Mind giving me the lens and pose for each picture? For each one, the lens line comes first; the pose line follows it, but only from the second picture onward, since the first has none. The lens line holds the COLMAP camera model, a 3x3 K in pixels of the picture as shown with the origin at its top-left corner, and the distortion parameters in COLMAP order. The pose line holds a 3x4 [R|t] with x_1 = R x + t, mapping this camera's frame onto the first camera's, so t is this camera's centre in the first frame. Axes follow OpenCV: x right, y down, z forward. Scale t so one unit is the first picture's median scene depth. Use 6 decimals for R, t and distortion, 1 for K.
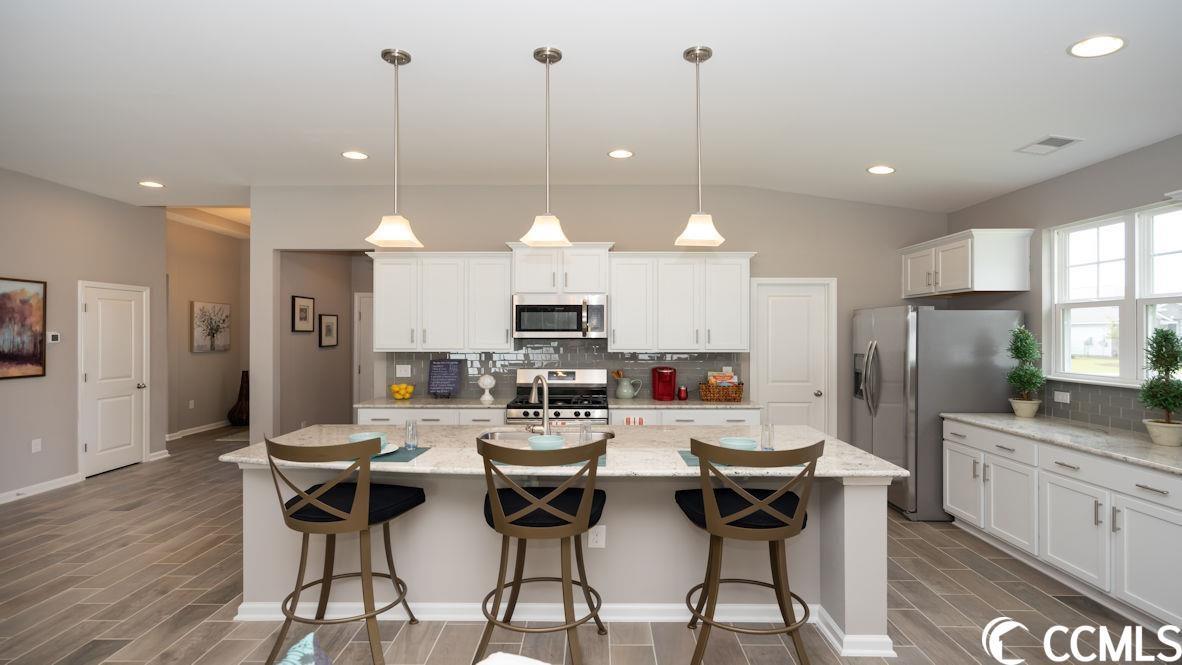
lens RADIAL K [[607.0, 0, 591.2], [0, 607.0, 339.2], [0, 0, 1]] dist [0.000343, 0.001826]
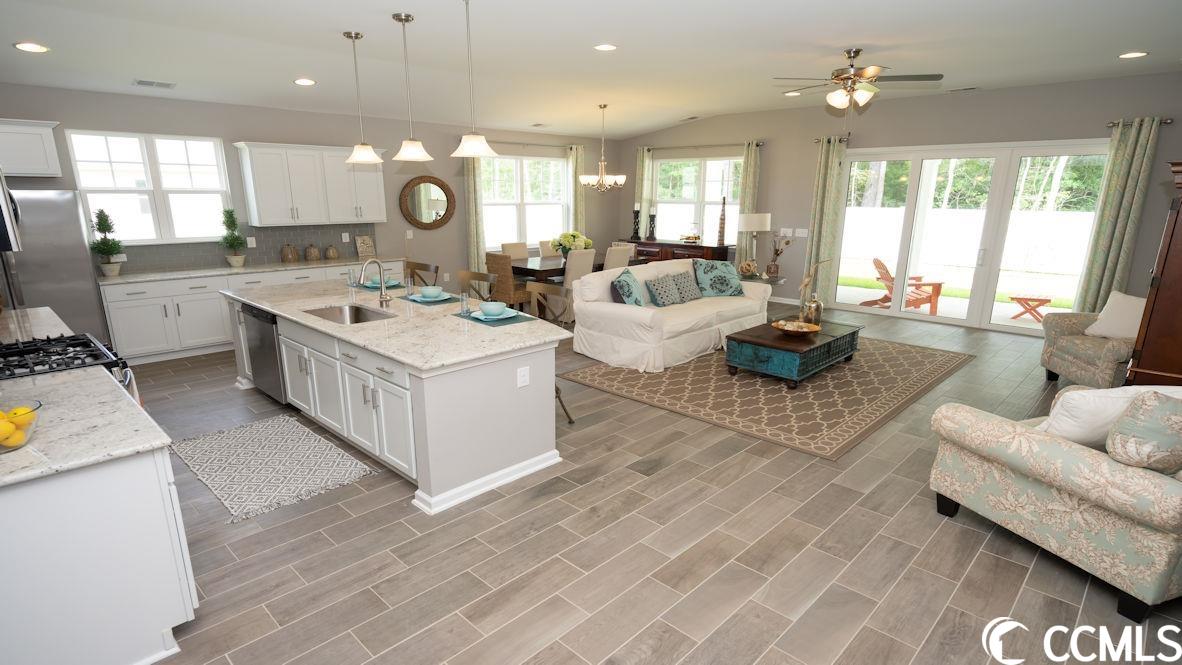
lens RADIAL K [[607.0, 0, 587.7], [0, 607.0, 355.8], [0, 0, 1]] dist [0.000343, 0.001826]
pose [[-0.722894, -0.184273, 0.665934, -0.928542], [0.001643, 0.963321, 0.268347, -0.058795], [-0.690957, 0.195080, -0.696076, 1.169327]]
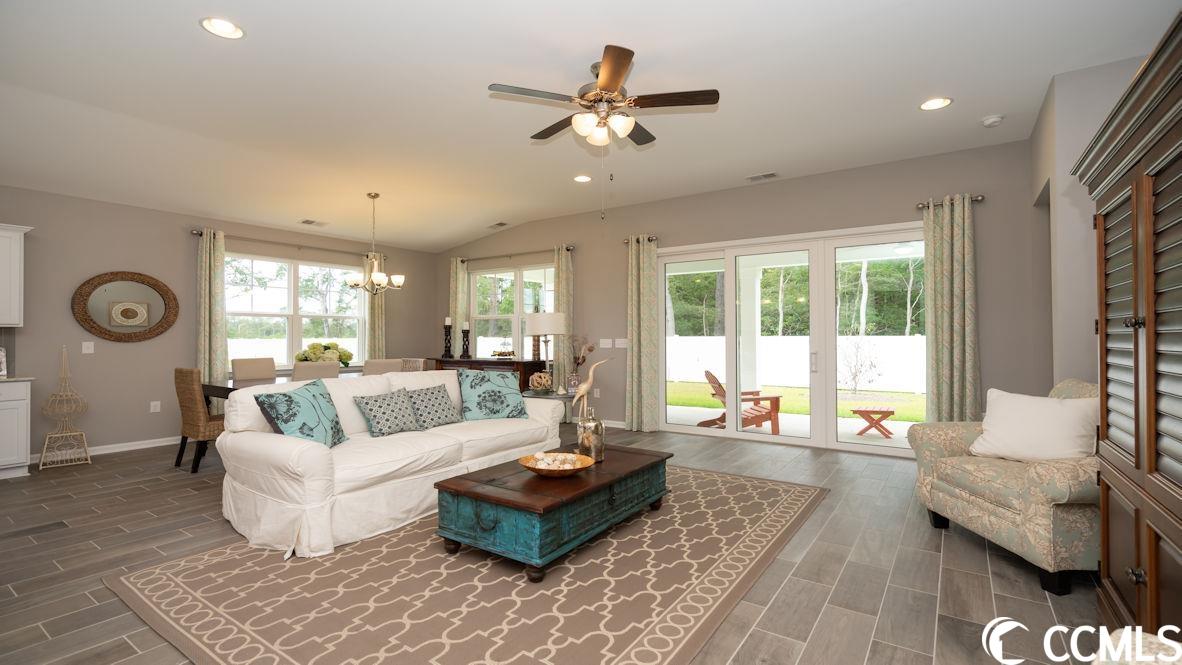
lens RADIAL K [[532.2, 0, 588.8], [0, 532.2, 323.9], [0, 0, 1]] dist [-0.007806, 0.002628]
pose [[-0.827778, 0.015114, 0.560852, -0.815145], [0.007461, 0.999845, -0.015931, 0.050957], [-0.561006, -0.009003, -0.827763, 0.556899]]
